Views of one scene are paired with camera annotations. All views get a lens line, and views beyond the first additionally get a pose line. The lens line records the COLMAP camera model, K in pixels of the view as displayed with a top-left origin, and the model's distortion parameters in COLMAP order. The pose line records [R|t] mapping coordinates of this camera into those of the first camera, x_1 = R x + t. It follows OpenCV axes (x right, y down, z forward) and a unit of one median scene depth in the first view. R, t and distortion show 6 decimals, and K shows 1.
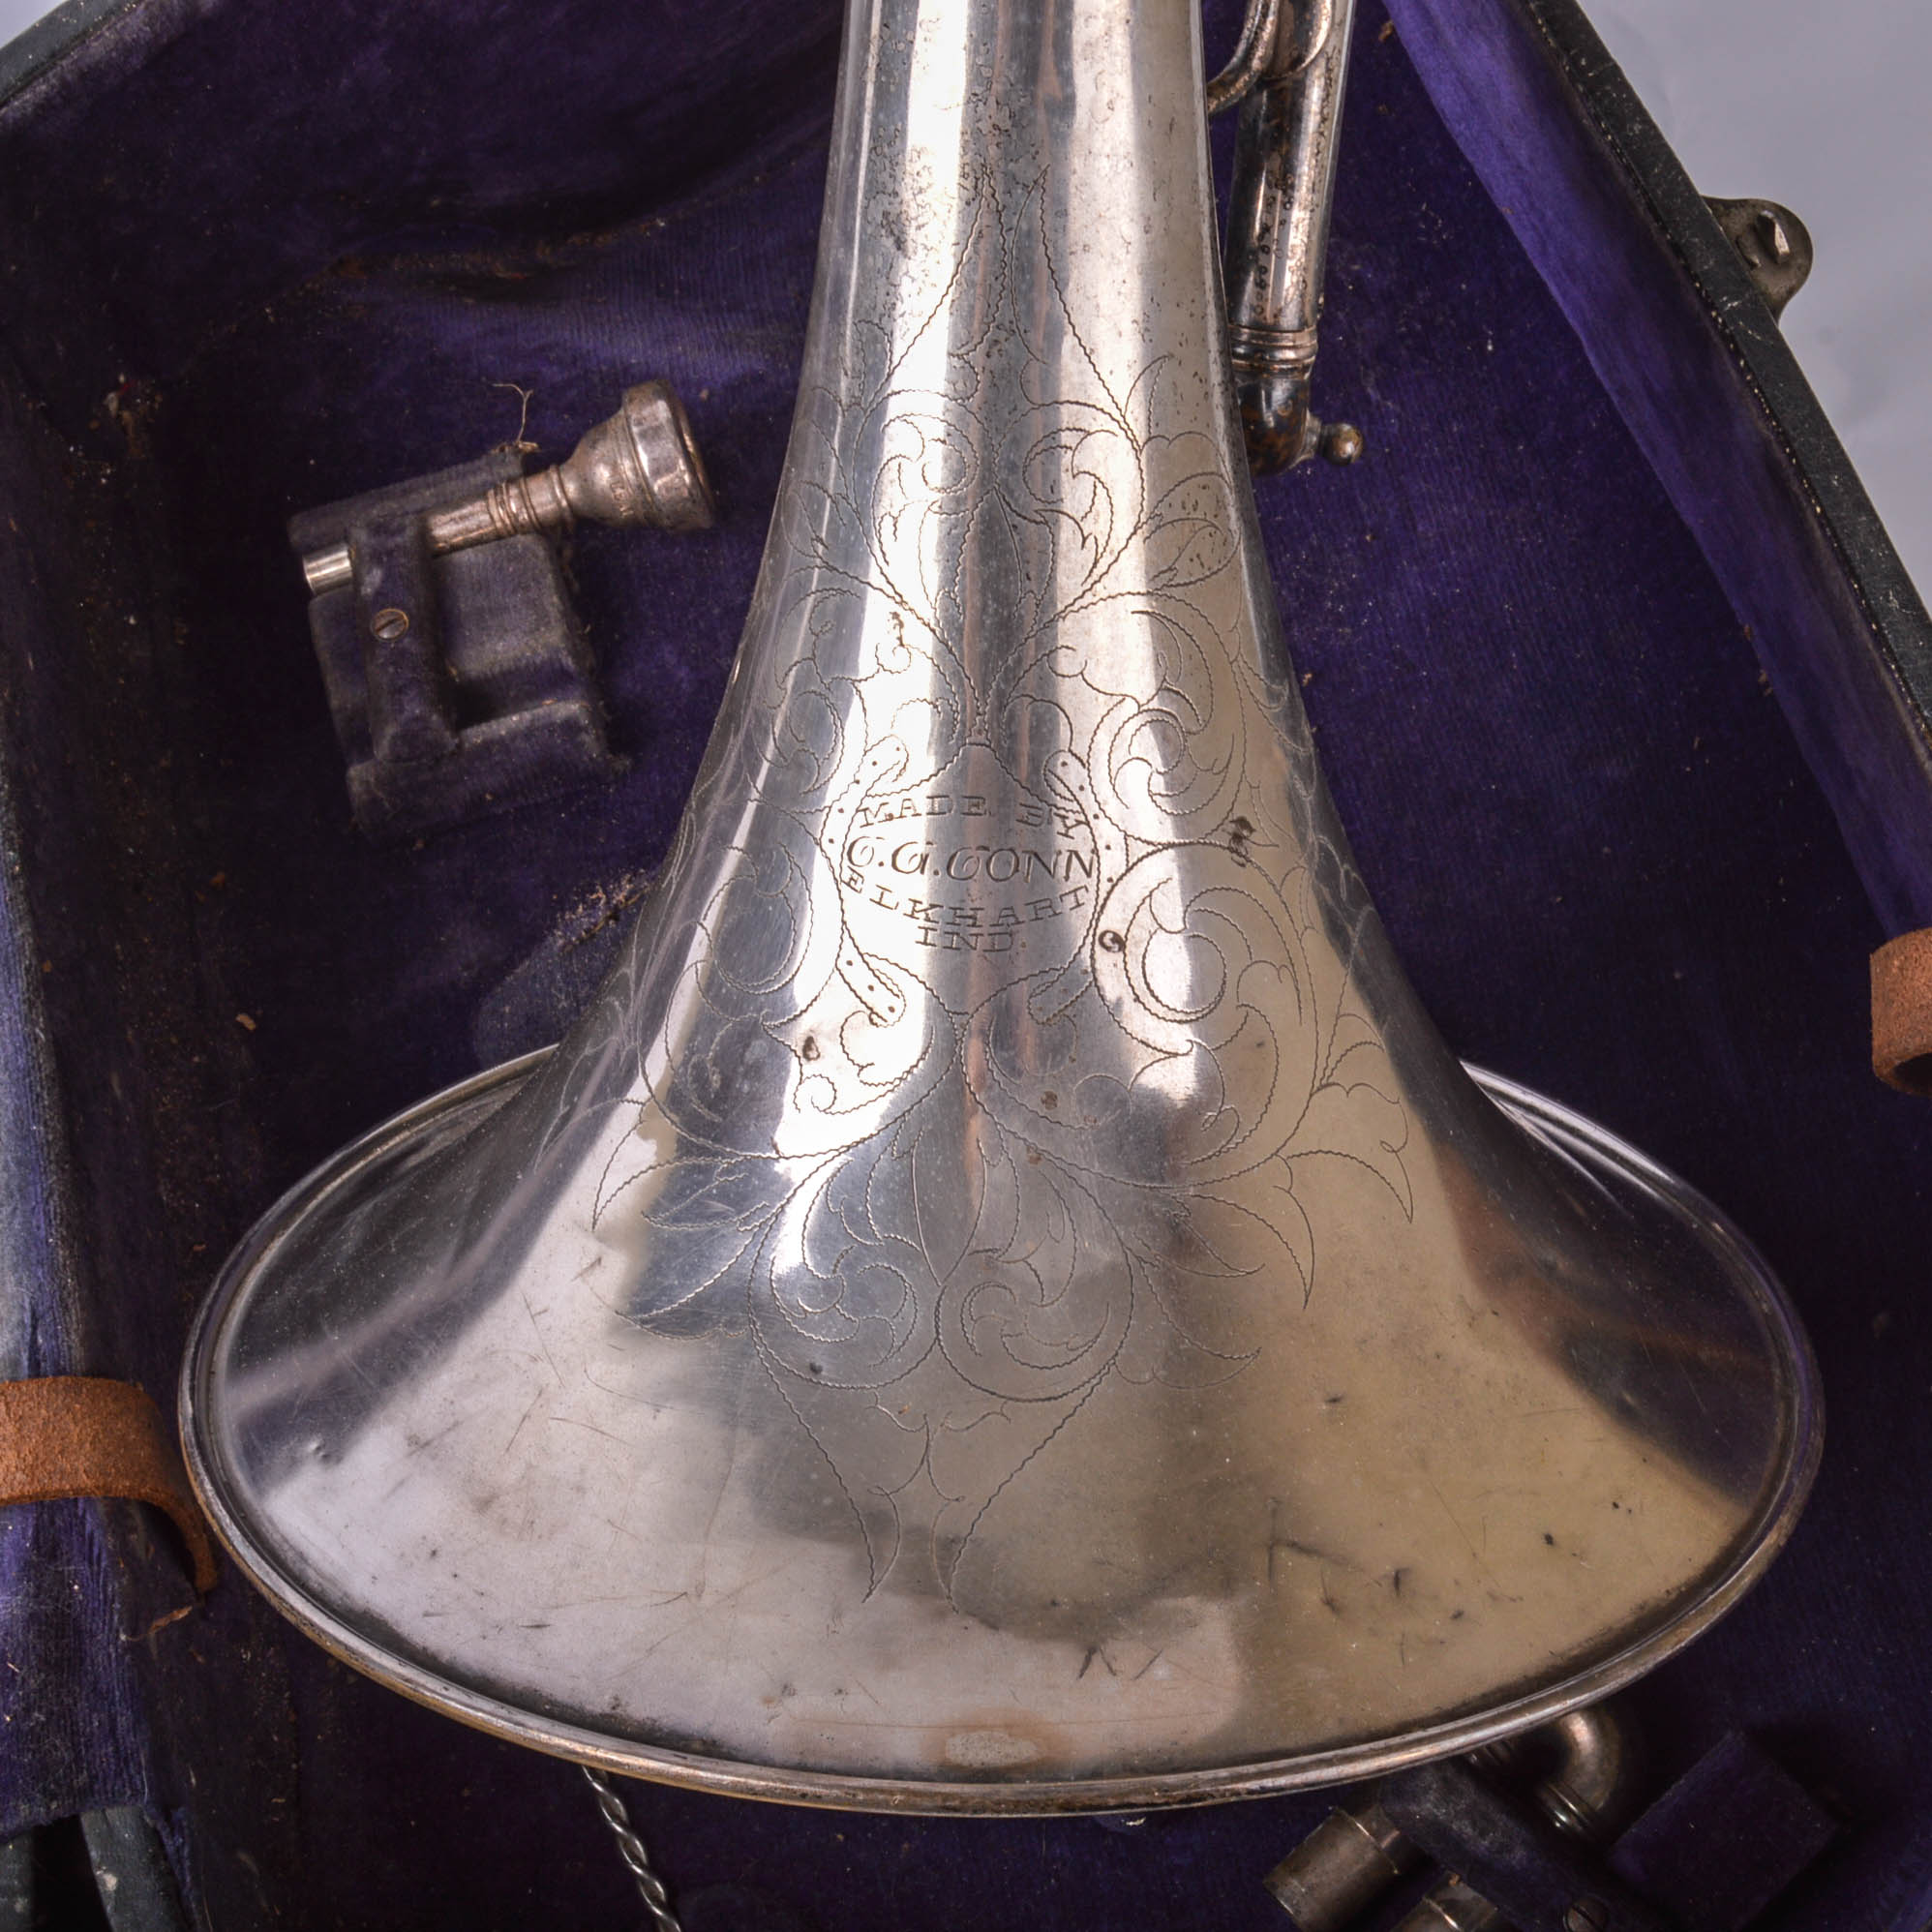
lens RADIAL K [[3739.6, 0, 891.9], [0, 3739.6, 1016.4], [0, 0, 1]] dist [-0.004223, -0.414998]
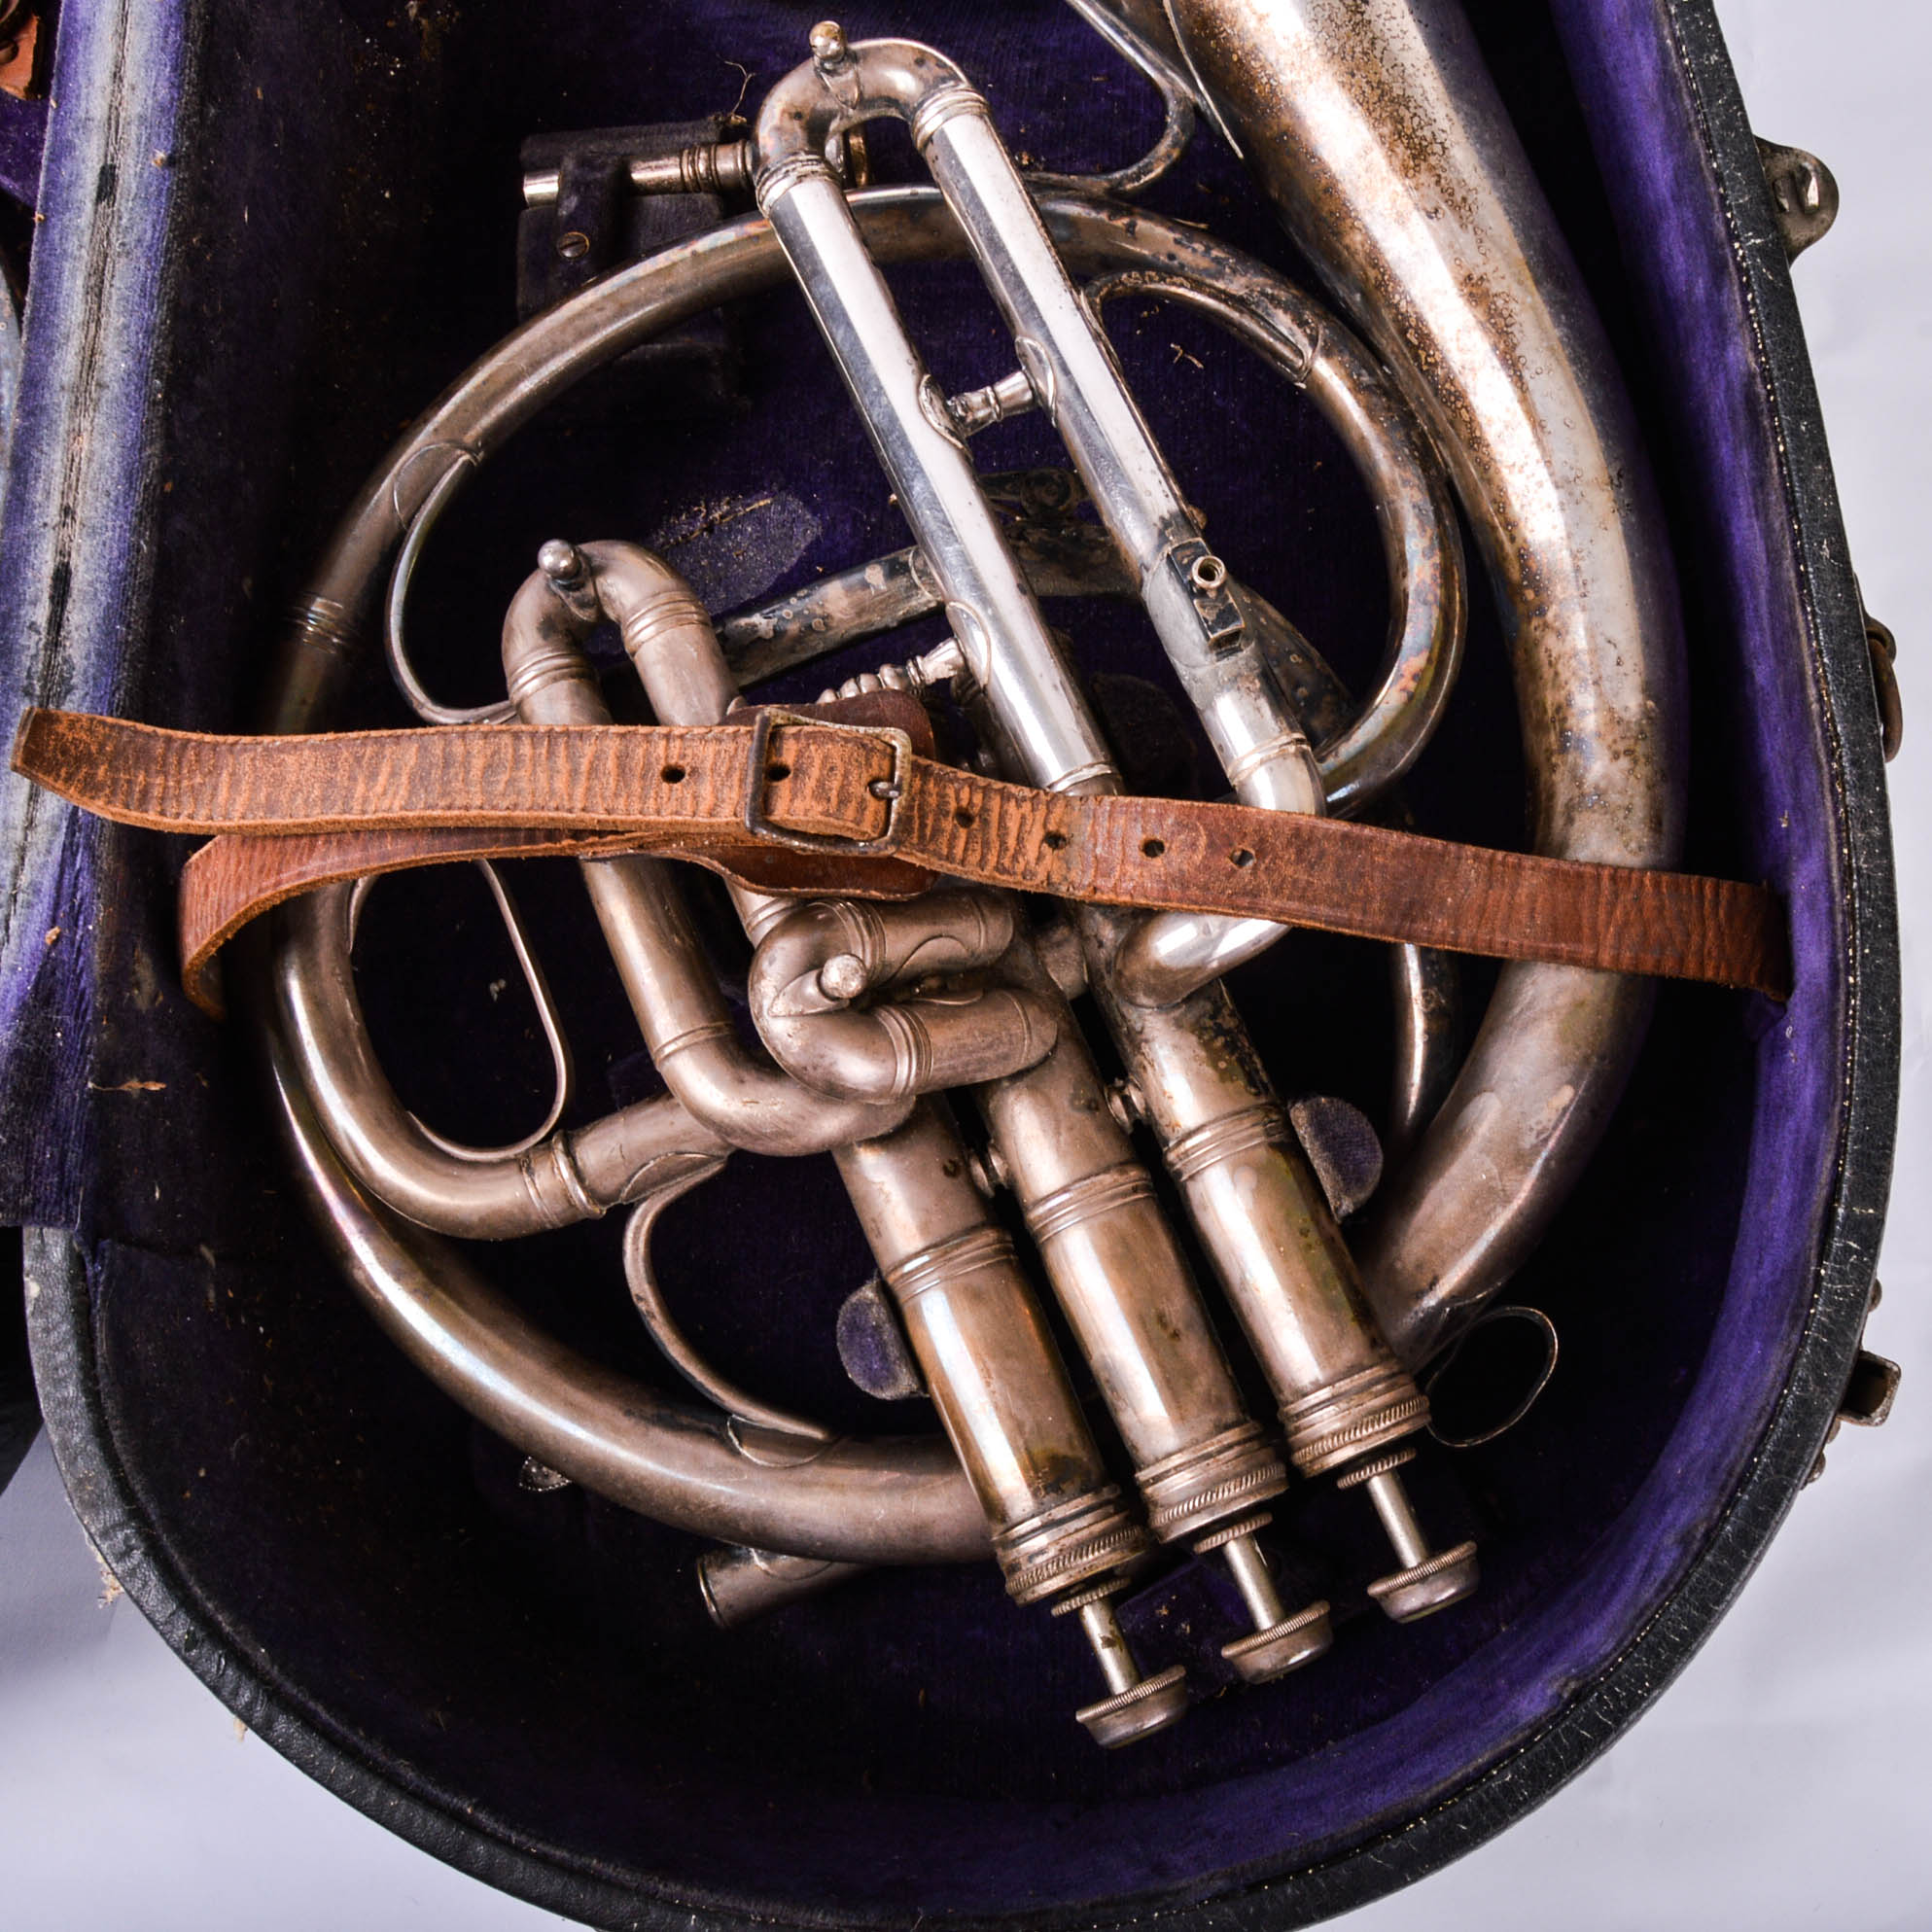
lens RADIAL K [[2284.2, 0, 1038.7], [0, 2284.2, 964.0], [0, 0, 1]] dist [-0.116460, 0.062769]
pose [[0.973577, 0.228122, 0.010365, 0.061517], [-0.225934, 0.955658, 0.188871, -0.063630], [0.033180, -0.186222, 0.981947, 0.304734]]
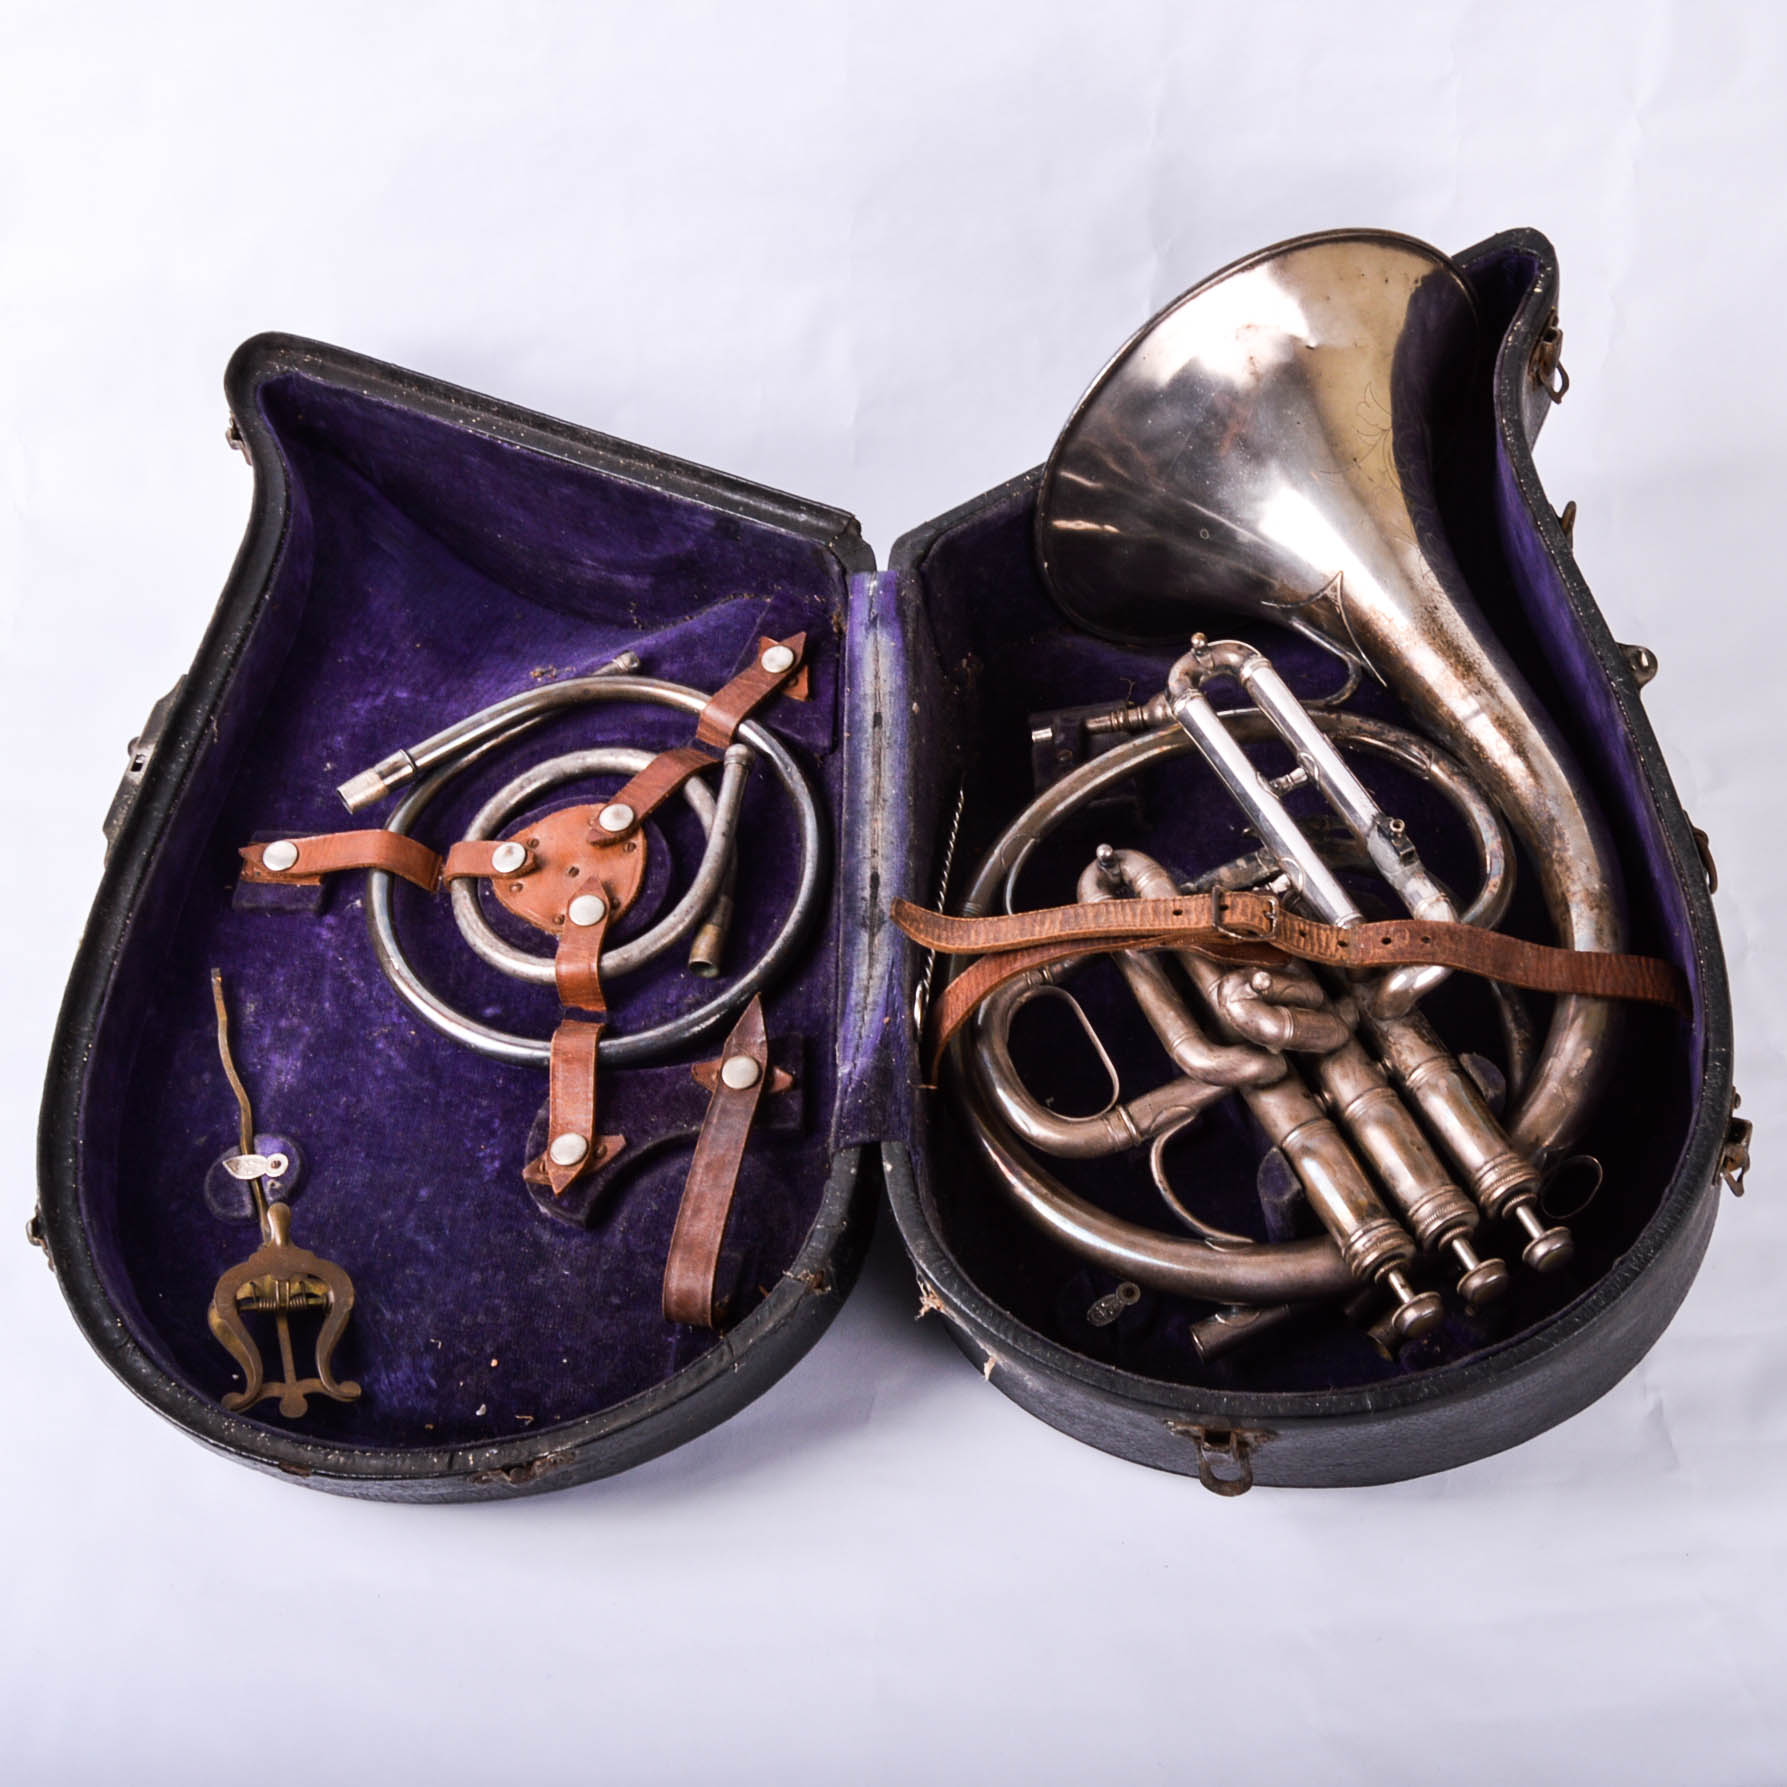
lens RADIAL K [[2112.7, 0, 960.7], [0, 2112.7, 891.7], [0, 0, 1]] dist [-0.116460, 0.062769]
pose [[0.976722, 0.149856, -0.153481, 0.028842], [-0.172958, 0.973399, -0.150263, 0.231709], [0.126881, 0.173311, 0.976660, -0.396192]]
